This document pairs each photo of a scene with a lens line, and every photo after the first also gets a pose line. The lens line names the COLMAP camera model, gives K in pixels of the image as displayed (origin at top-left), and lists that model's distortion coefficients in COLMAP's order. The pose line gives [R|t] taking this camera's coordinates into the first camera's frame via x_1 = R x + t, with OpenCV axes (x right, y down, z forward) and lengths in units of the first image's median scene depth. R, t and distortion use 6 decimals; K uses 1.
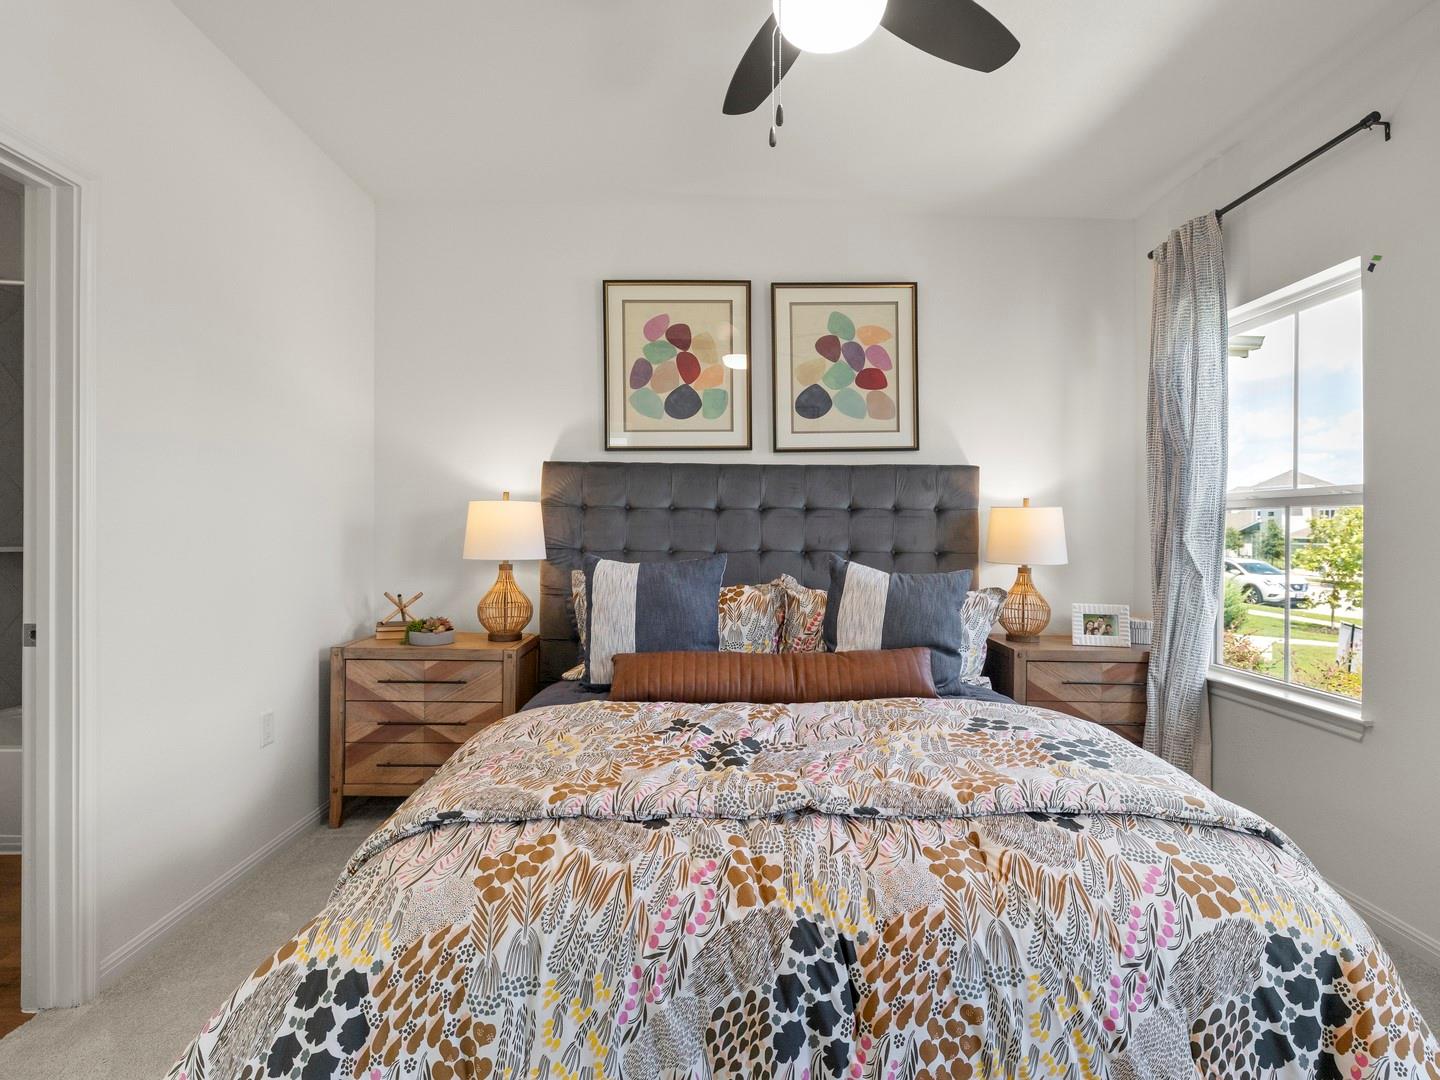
lens RADIAL K [[716.7, 0, 725.6], [0, 716.7, 531.3], [0, 0, 1]] dist [-0.007488, 0.001681]
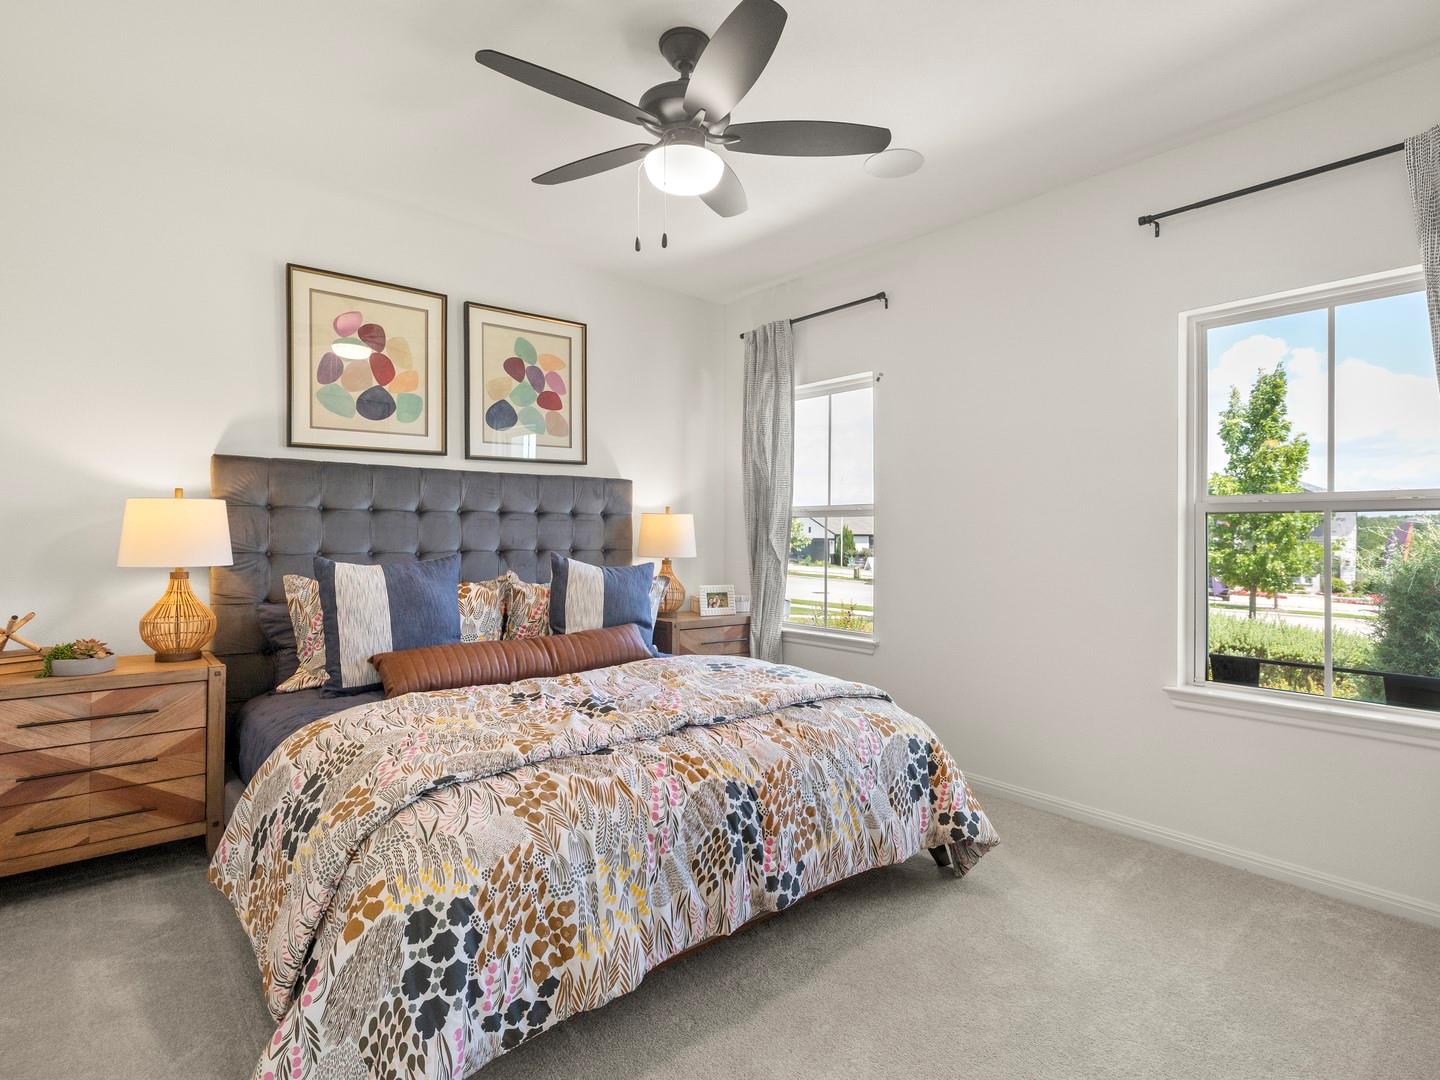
lens RADIAL K [[716.7, 0, 725.6], [0, 716.7, 531.3], [0, 0, 1]] dist [-0.007488, 0.001681]
pose [[0.778132, -0.001849, 0.628098, -0.397129], [0.001260, 0.999998, 0.001383, -0.004132], [-0.628100, -0.000285, 0.778133, -0.099448]]
